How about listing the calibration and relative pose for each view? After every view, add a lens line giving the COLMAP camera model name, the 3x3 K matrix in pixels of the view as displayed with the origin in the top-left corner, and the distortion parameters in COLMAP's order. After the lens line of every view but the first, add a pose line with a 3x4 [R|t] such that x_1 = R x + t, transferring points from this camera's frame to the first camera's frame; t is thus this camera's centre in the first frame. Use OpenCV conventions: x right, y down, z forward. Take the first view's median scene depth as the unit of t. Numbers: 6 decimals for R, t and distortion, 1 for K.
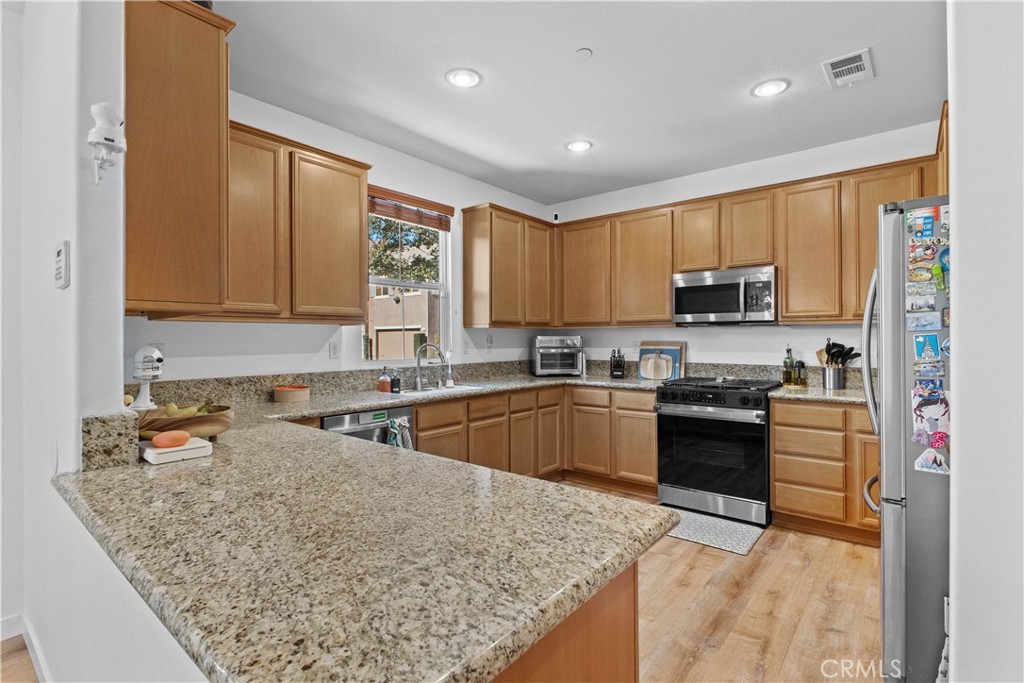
lens RADIAL K [[489.7, 0, 508.3], [0, 489.7, 337.9], [0, 0, 1]] dist [-0.004130, 0.001529]
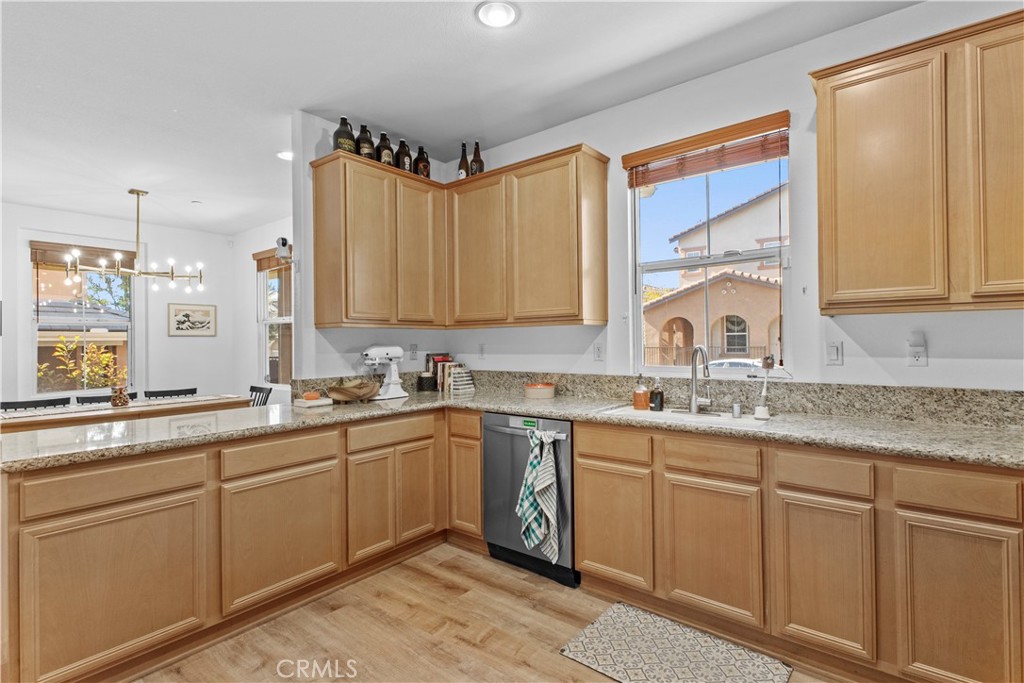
lens RADIAL K [[489.7, 0, 508.9], [0, 489.7, 340.6], [0, 0, 1]] dist [-0.004130, 0.001529]
pose [[0.000303, -0.004750, -0.999989, 0.525619], [0.009146, 0.999947, -0.004747, 0.005511], [0.999958, -0.009144, 0.000346, 0.755931]]
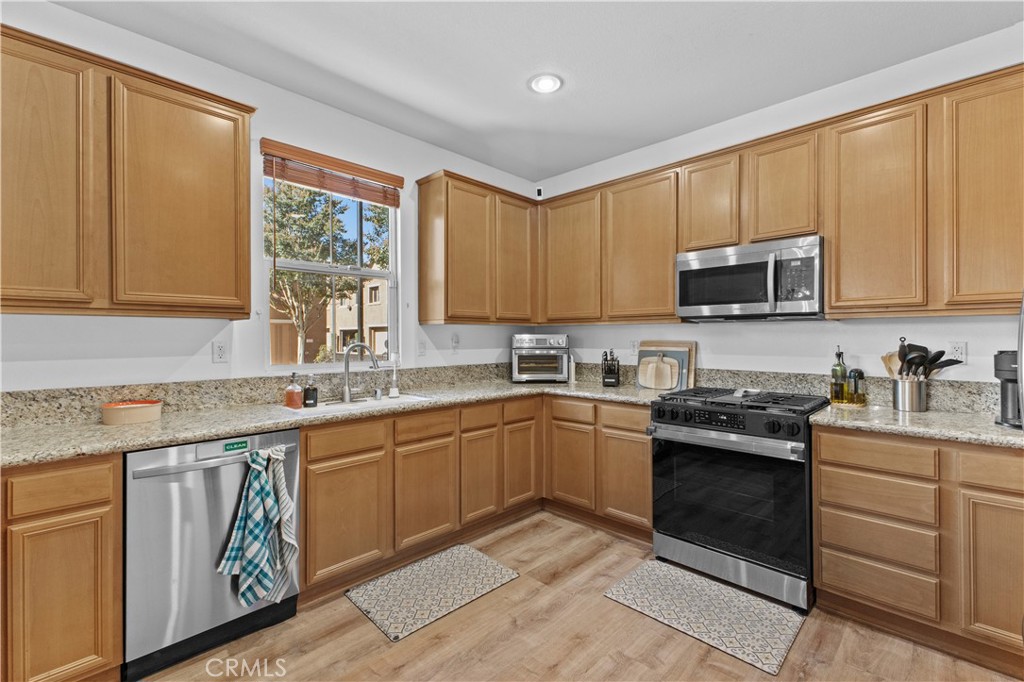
lens RADIAL K [[446.9, 0, 508.8], [0, 446.9, 337.6], [0, 0, 1]] dist [0.010827, -0.001816]
pose [[0.995809, 0.001039, -0.091449, 0.151812], [-0.000822, 0.999997, 0.002410, -0.000234], [0.091451, -0.002325, 0.995807, 0.302539]]
